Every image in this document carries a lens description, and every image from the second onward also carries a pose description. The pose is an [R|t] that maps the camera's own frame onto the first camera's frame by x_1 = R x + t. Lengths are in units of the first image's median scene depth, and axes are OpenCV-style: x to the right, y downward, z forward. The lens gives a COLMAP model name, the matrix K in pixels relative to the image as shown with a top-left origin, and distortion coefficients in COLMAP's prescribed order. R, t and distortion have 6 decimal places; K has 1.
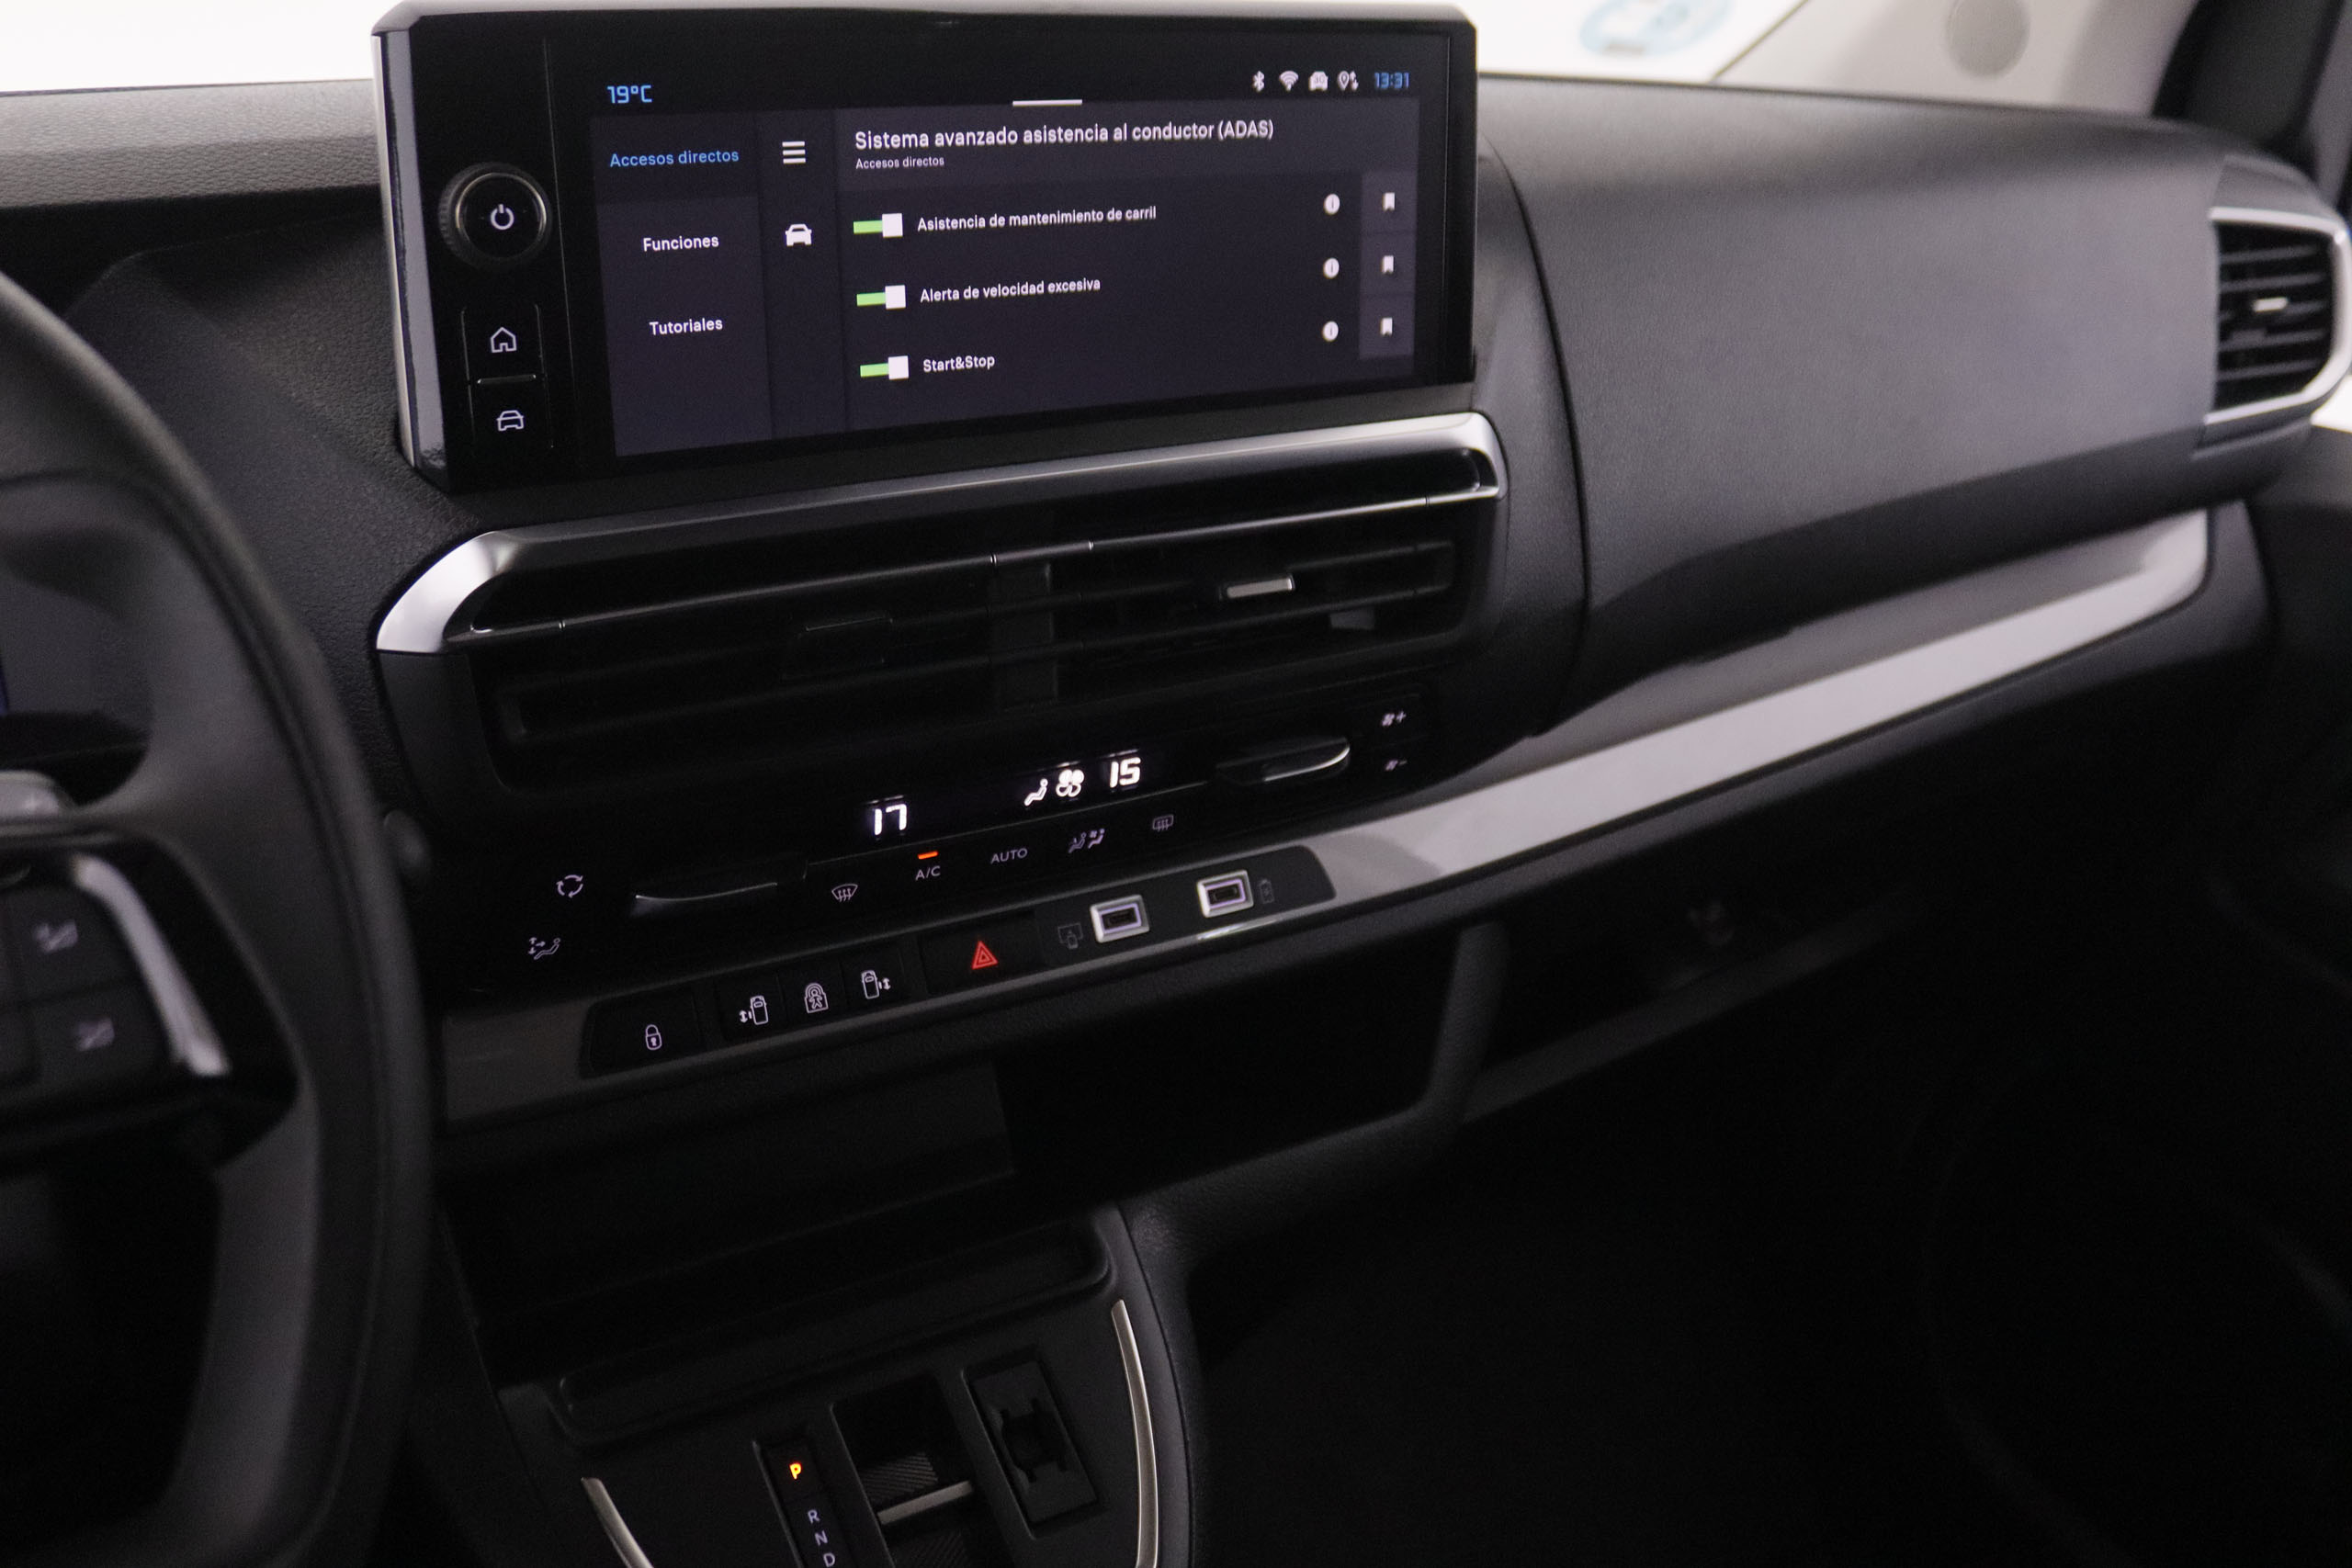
lens RADIAL K [[2119.1, 0, 1195.9], [0, 2119.1, 760.3], [0, 0, 1]] dist [-0.145513, 0.104414]
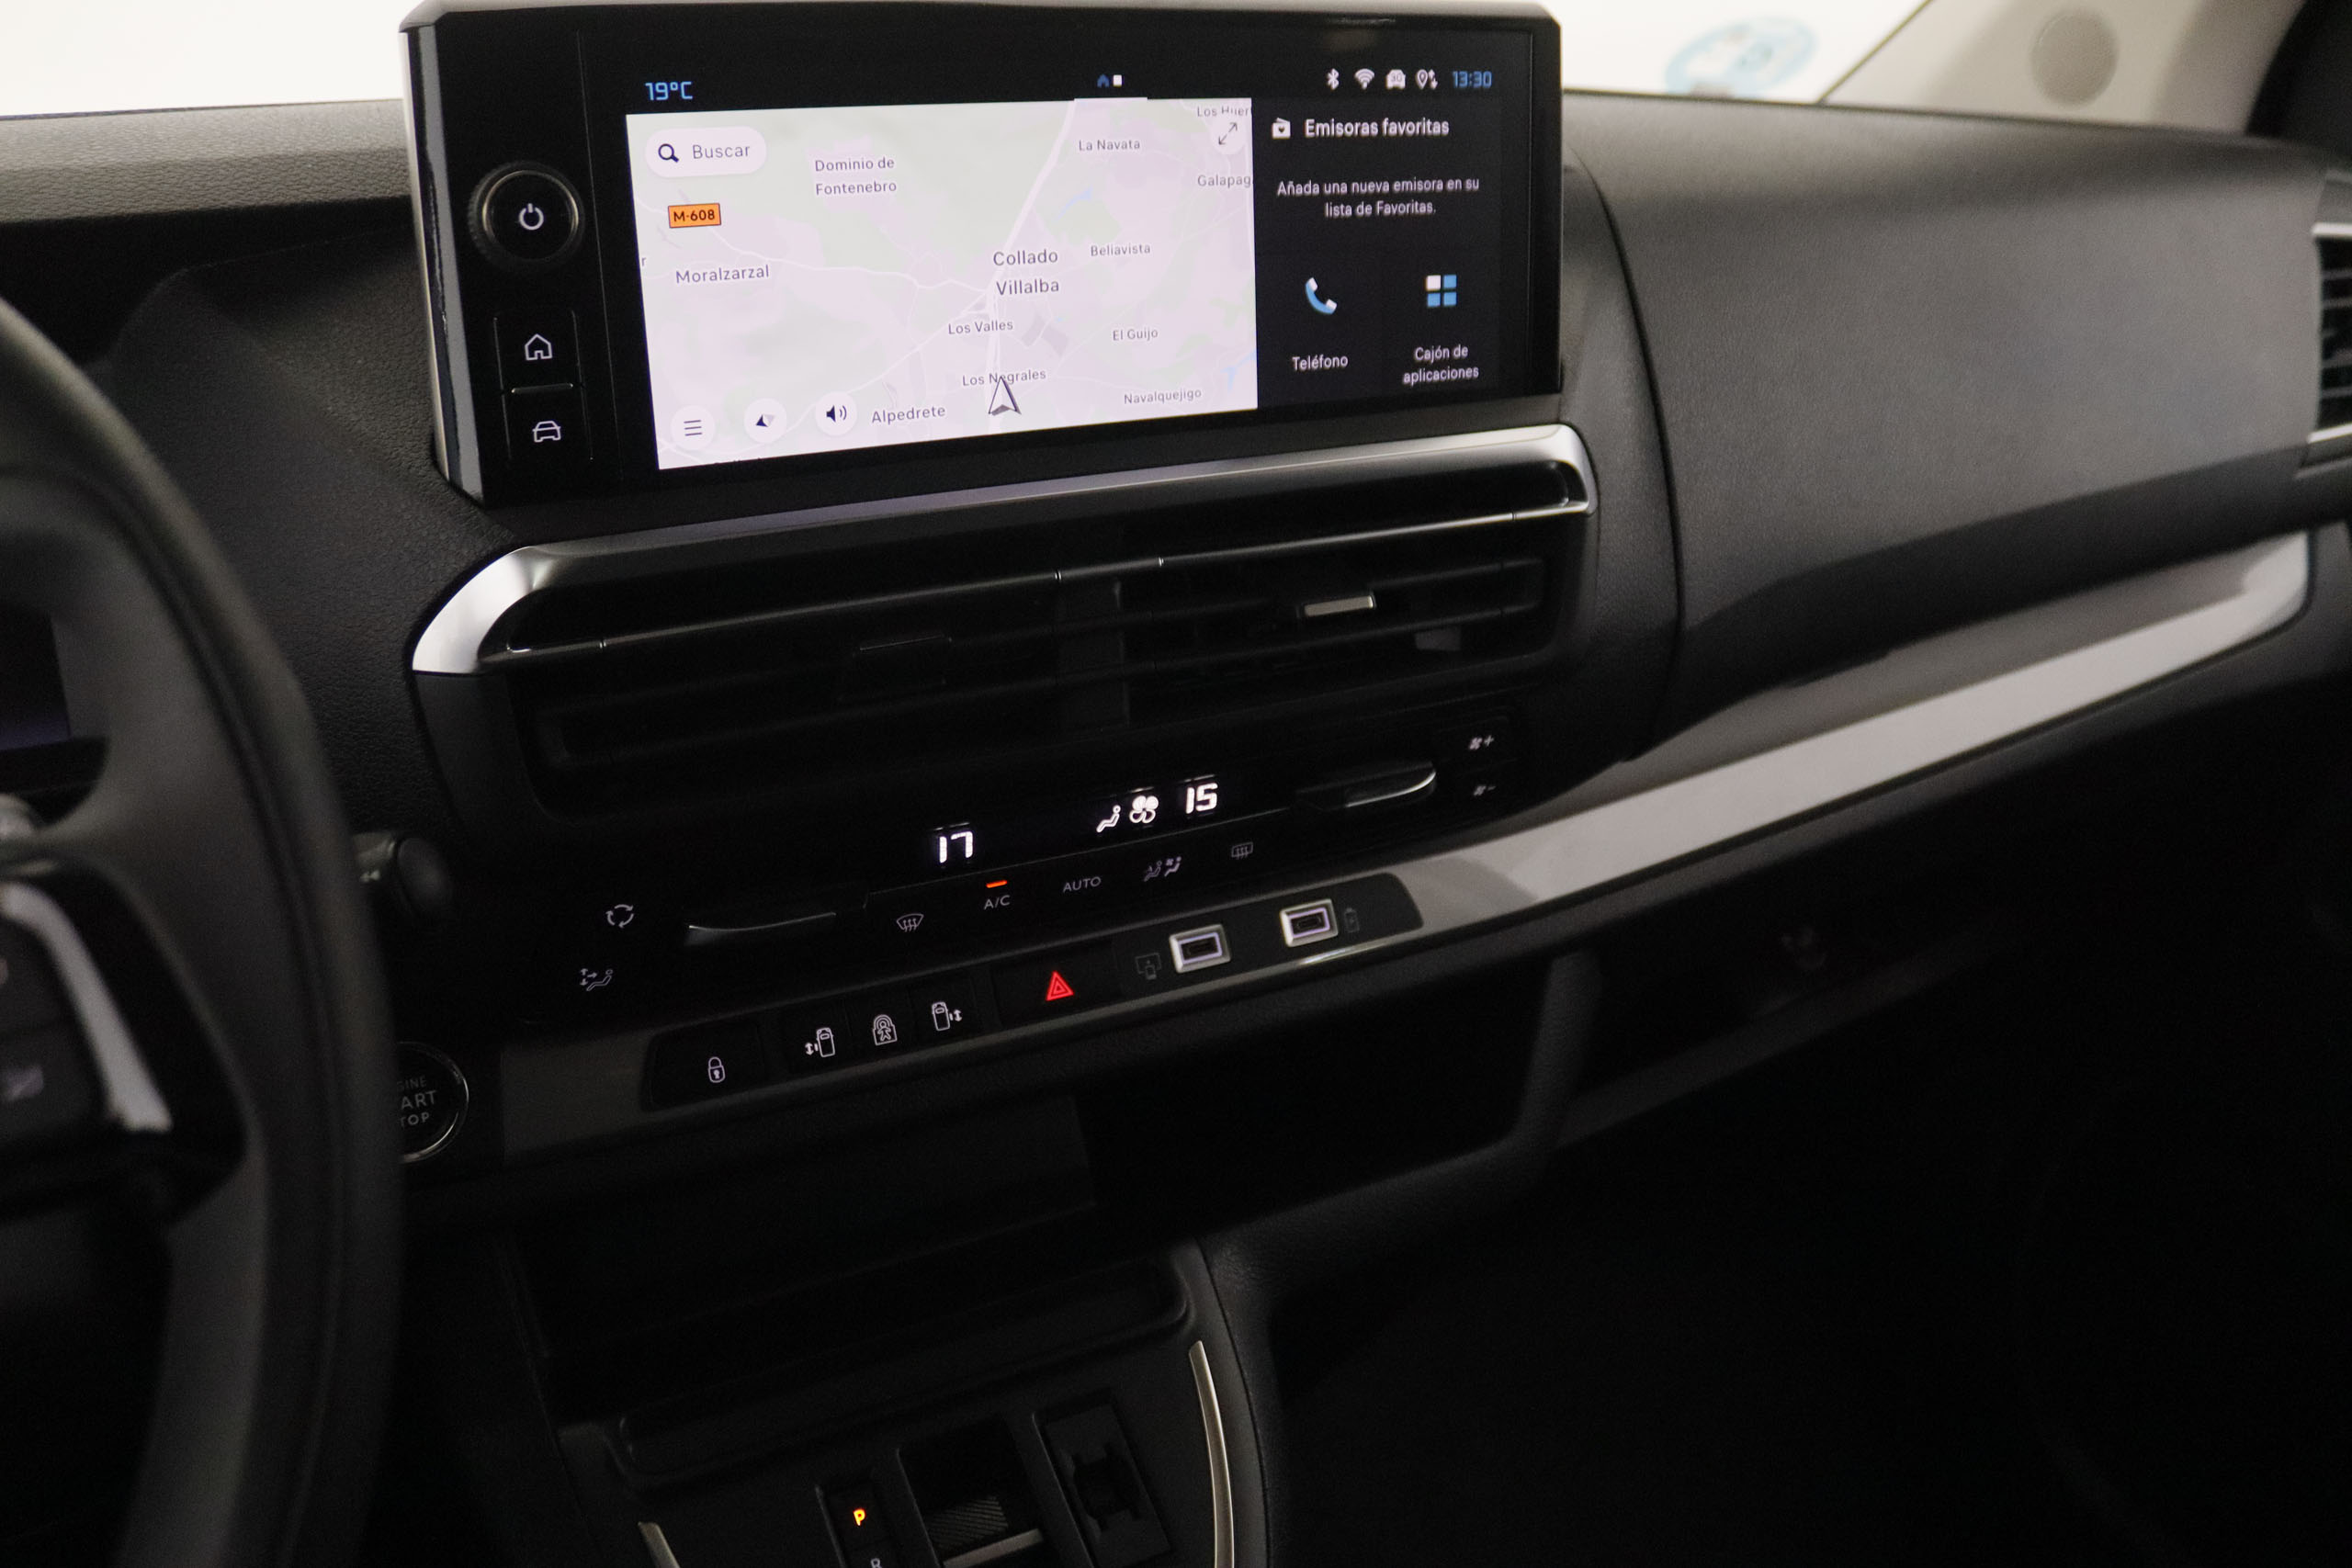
lens RADIAL K [[1959.0, 0, 1187.9], [0, 1959.0, 762.1], [0, 0, 1]] dist [-0.153751, 0.106370]
pose [[0.998030, -0.002931, -0.062676, 0.016687], [0.001997, 0.999886, -0.014958, 0.002611], [0.062712, 0.014803, 0.997922, 0.107188]]
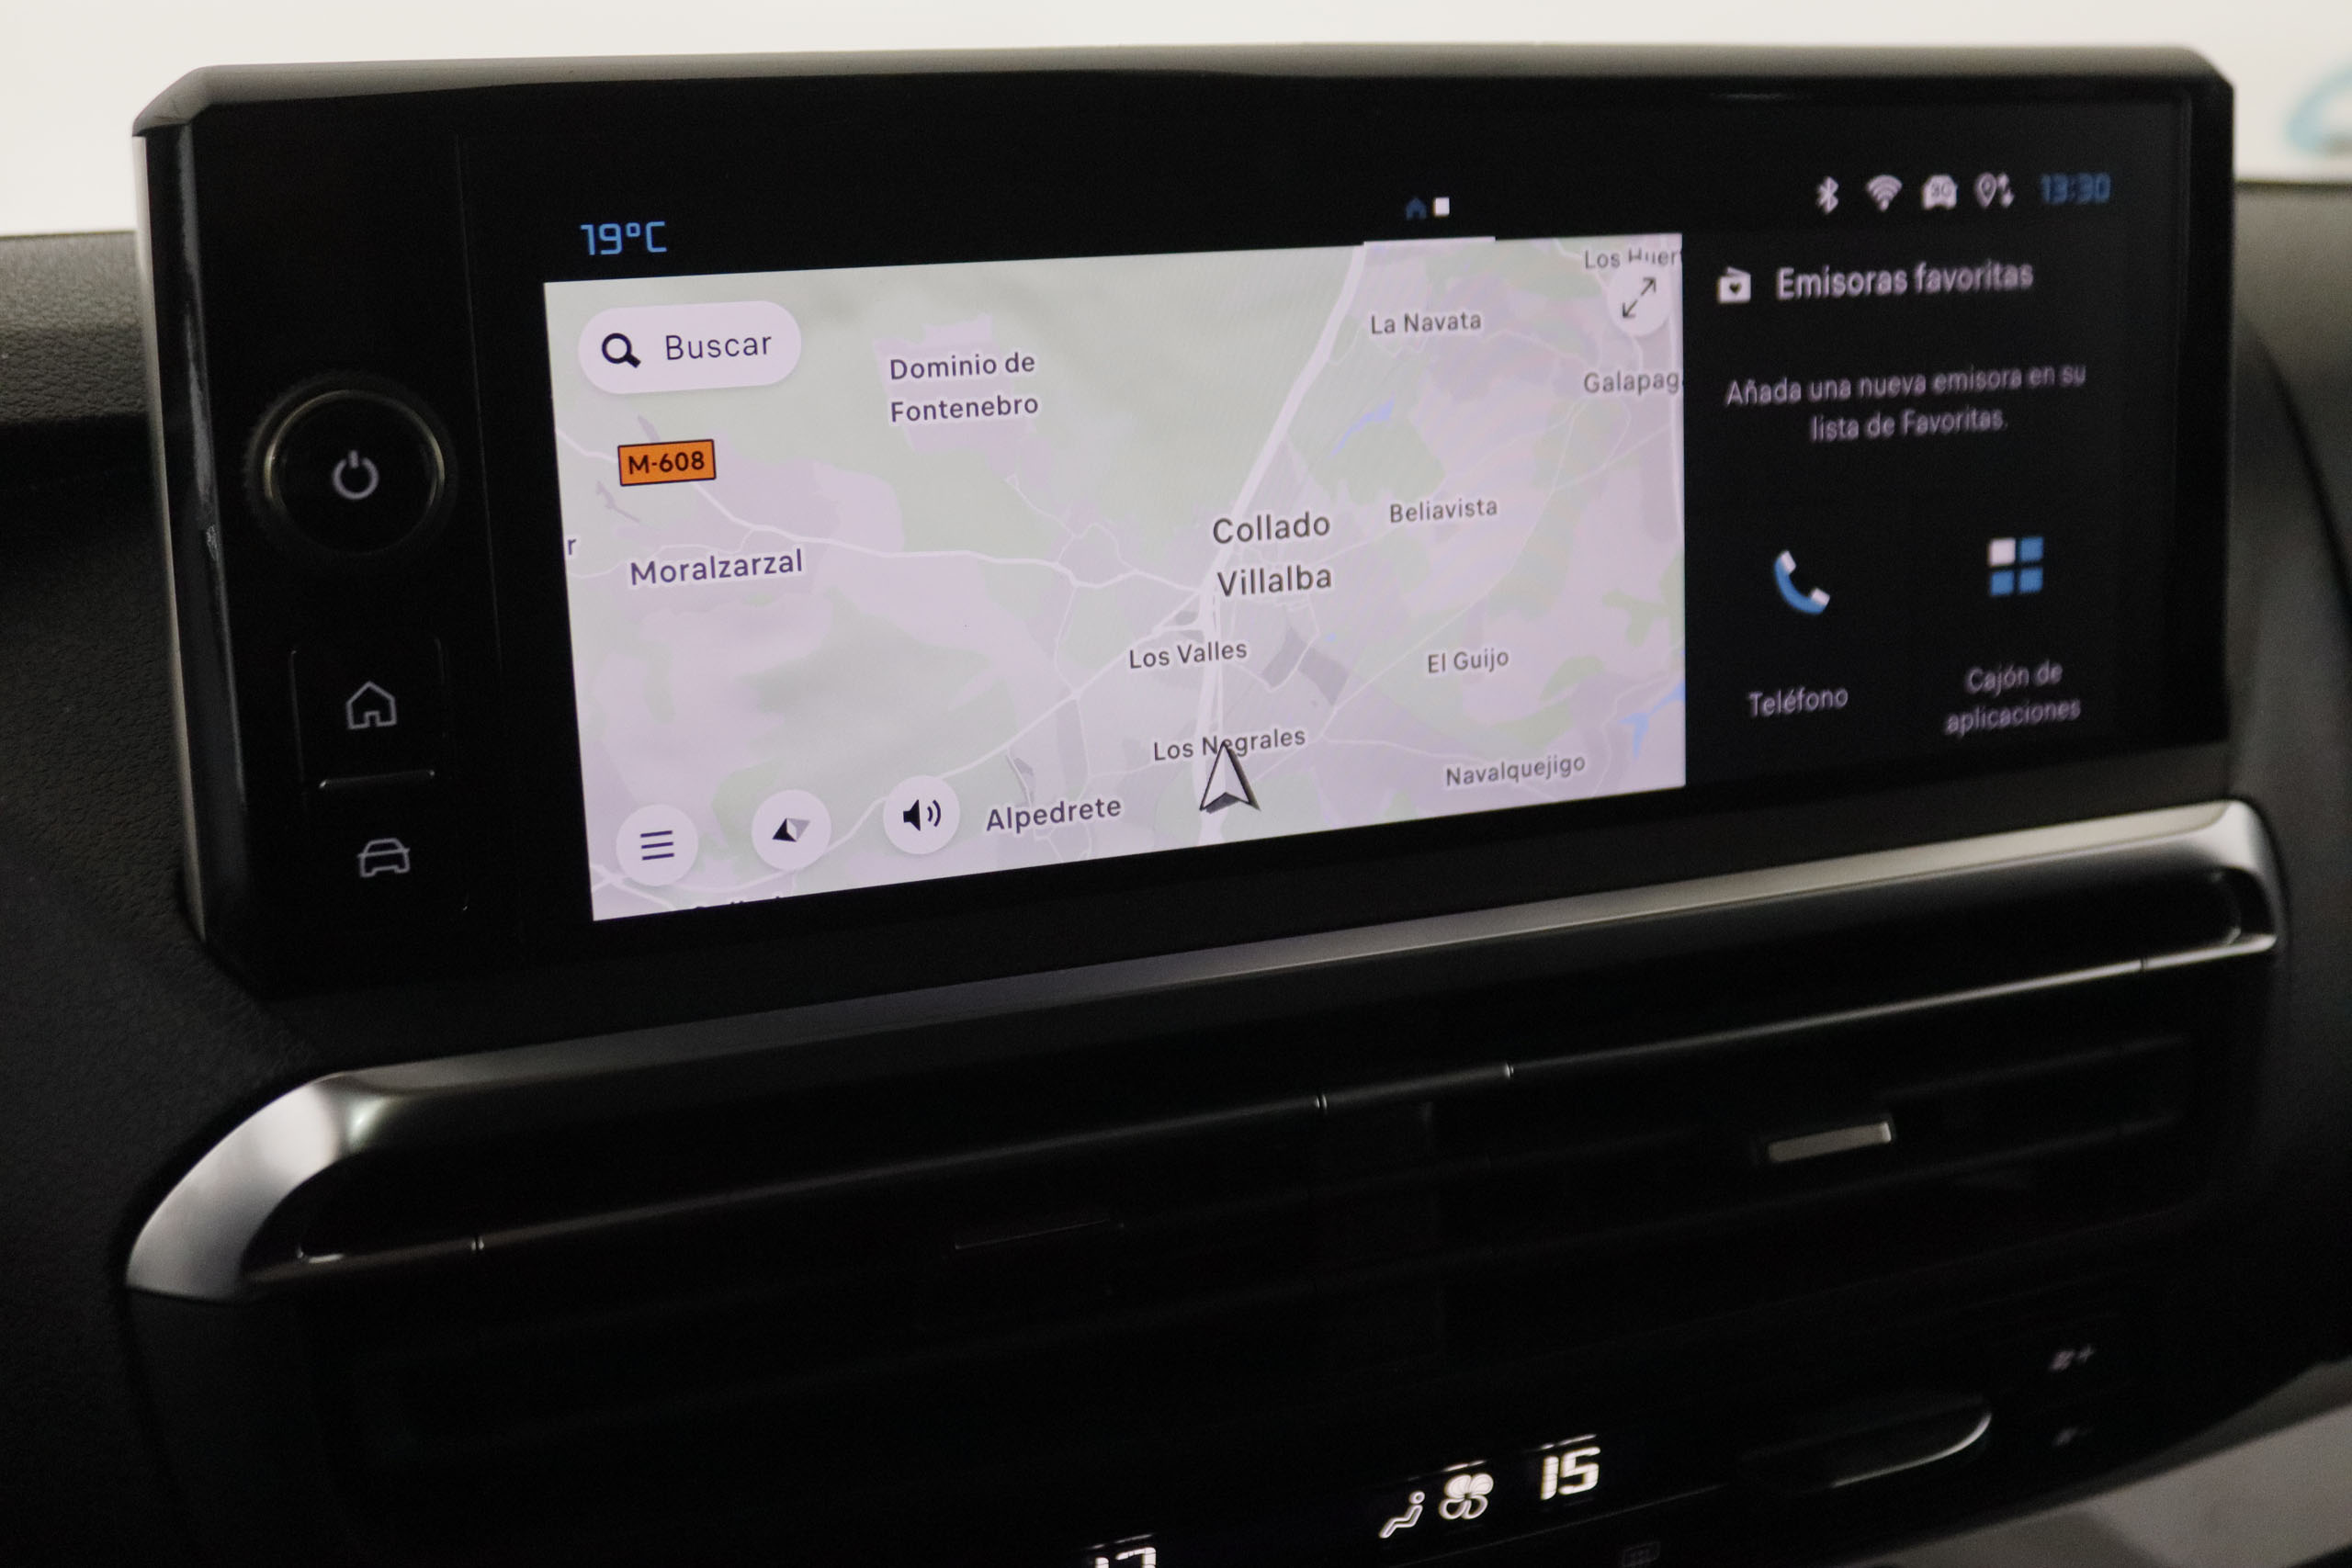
lens RADIAL K [[2805.6, 0, 1180.7], [0, 2805.6, 760.1], [0, 0, 1]] dist [-0.055329, 0.000000]
pose [[0.985843, -0.000143, -0.167672, -0.012273], [-0.021945, 0.991288, -0.129871, -0.079680], [0.166230, 0.131712, 0.977251, 0.273486]]
